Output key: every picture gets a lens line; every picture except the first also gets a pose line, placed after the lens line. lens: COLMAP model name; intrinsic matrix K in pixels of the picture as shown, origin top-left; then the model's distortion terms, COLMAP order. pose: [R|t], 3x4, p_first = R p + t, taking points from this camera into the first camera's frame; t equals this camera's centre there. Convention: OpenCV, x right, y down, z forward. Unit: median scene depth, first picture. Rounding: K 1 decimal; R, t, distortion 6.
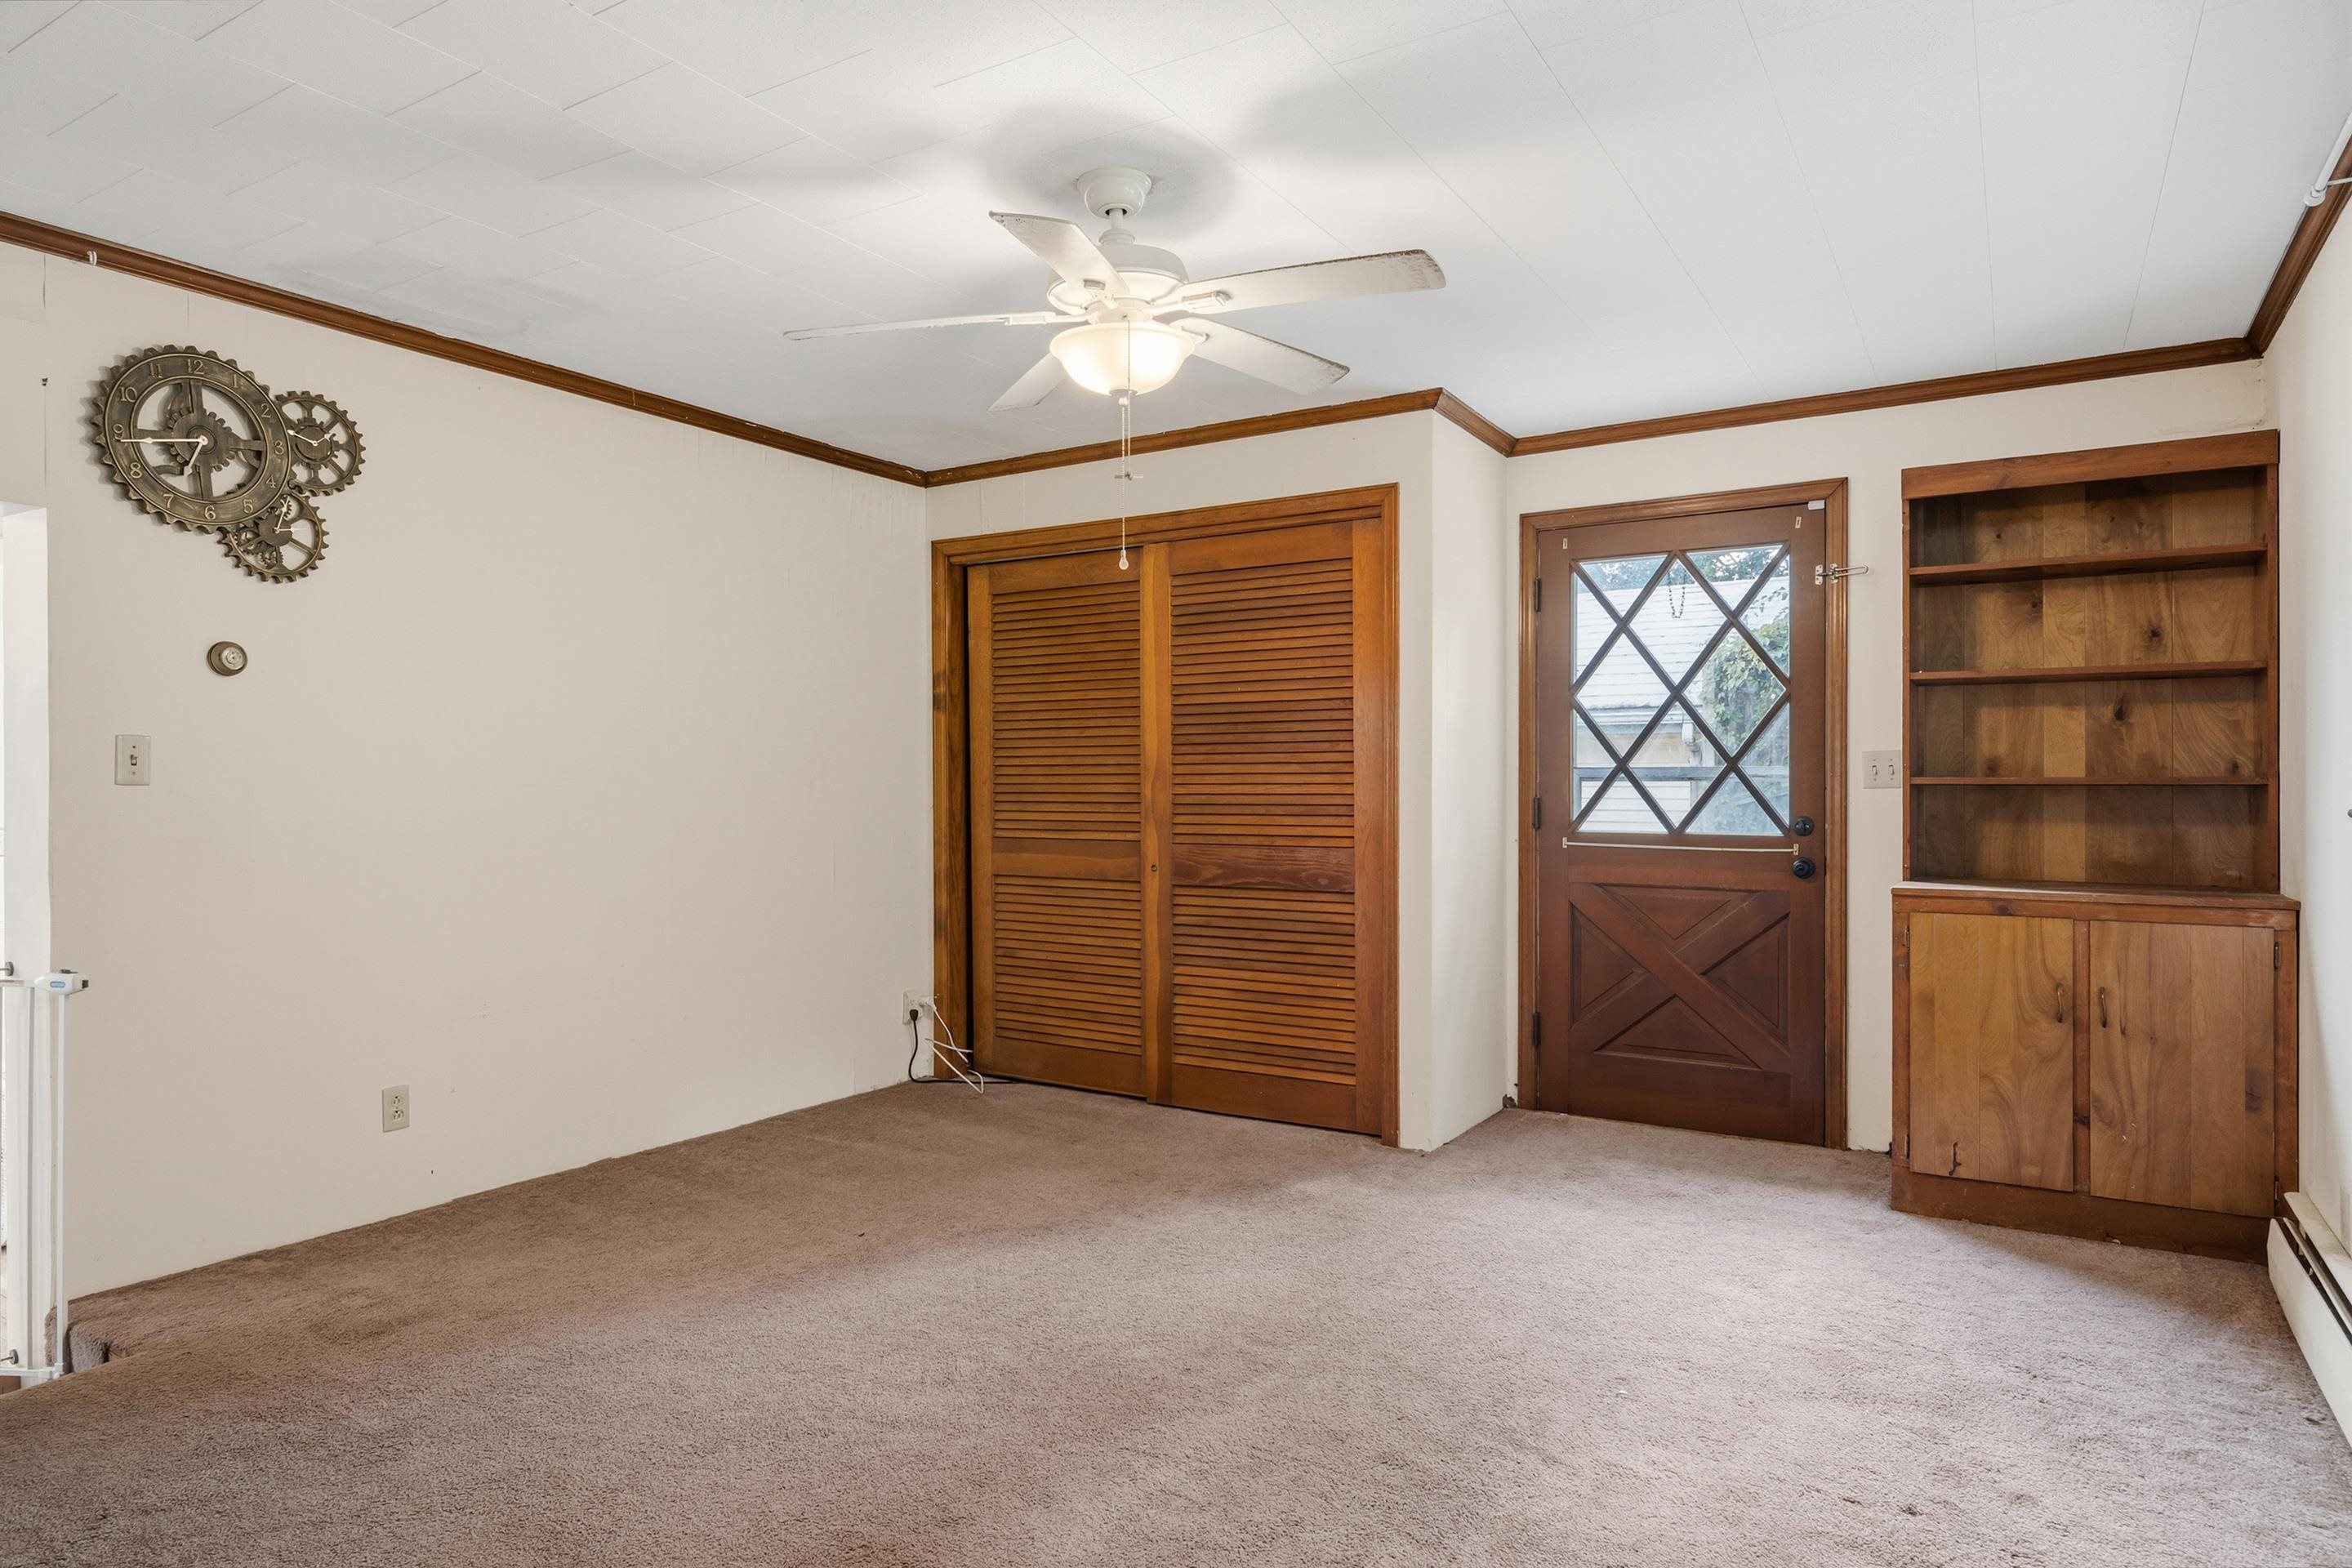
lens RADIAL K [[1400.0, 0, 1142.0], [0, 1400.0, 788.8], [0, 0, 1]] dist [-0.004938, -0.001799]
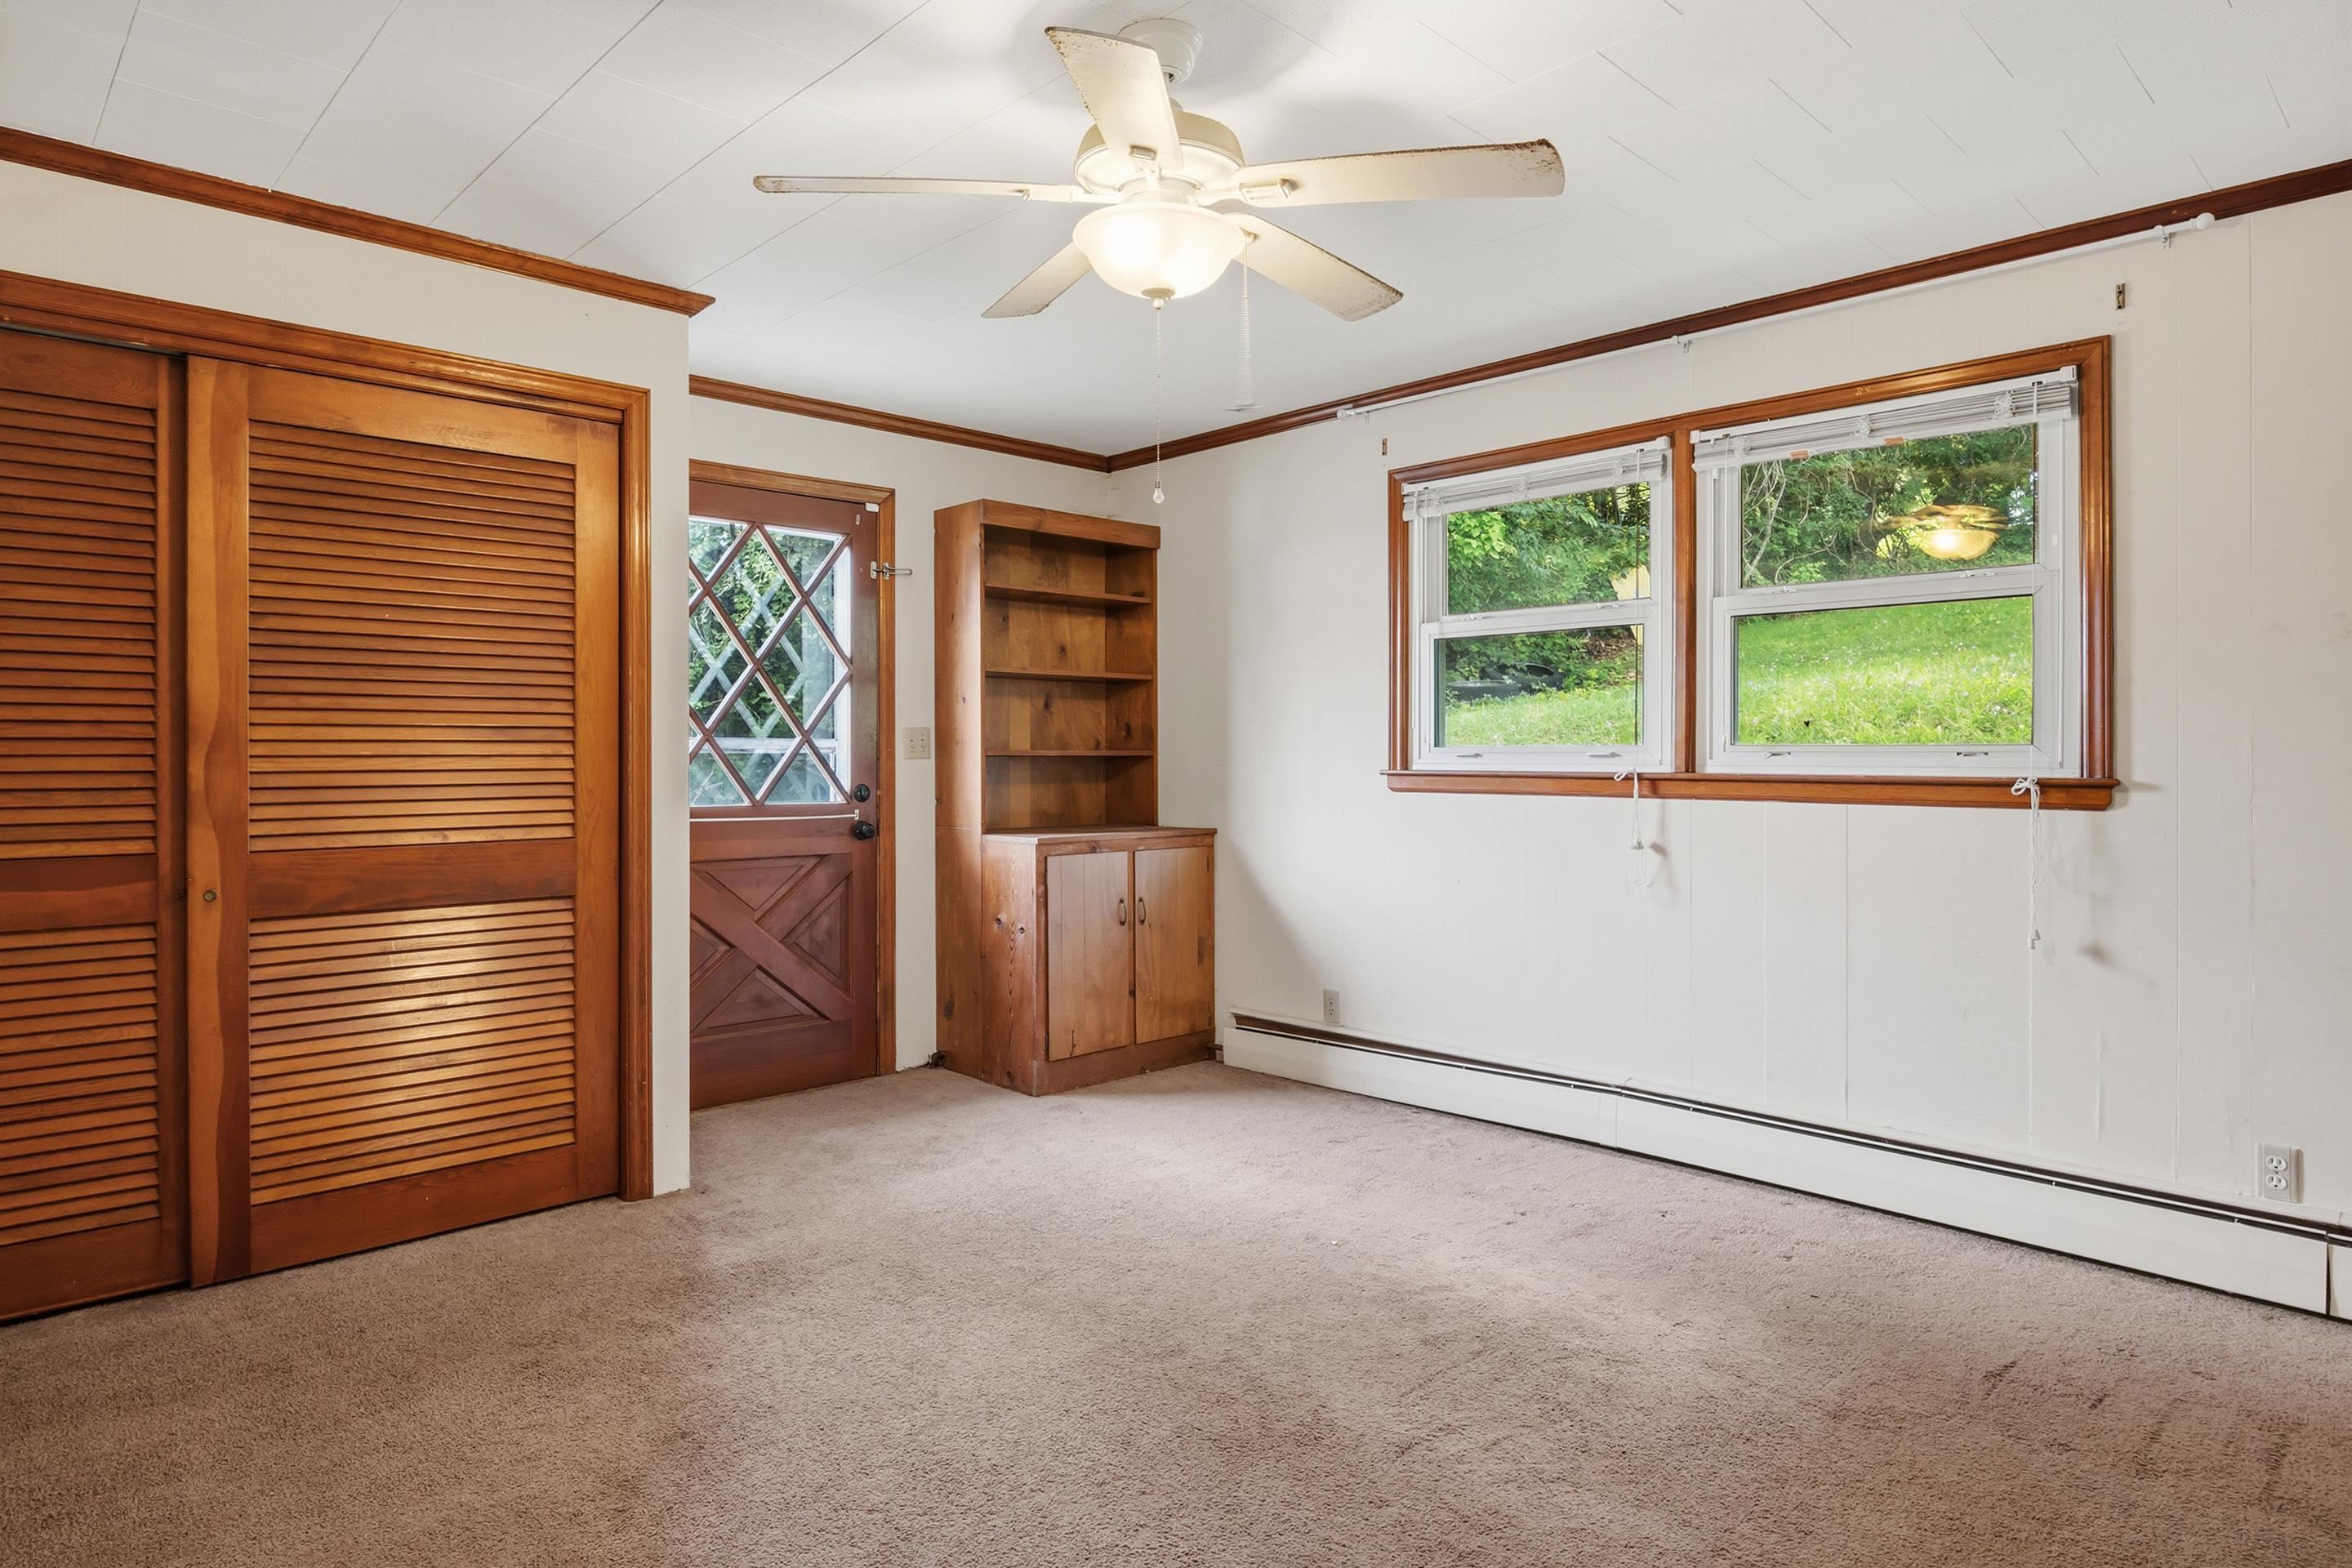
lens RADIAL K [[1341.3, 0, 1171.3], [0, 1341.3, 763.9], [0, 0, 1]] dist [0.001147, -0.000709]
pose [[0.232630, -0.007418, 0.972537, -0.555448], [0.003679, 0.999970, 0.006747, -0.003534], [-0.972558, 0.002008, 0.232650, 0.559431]]
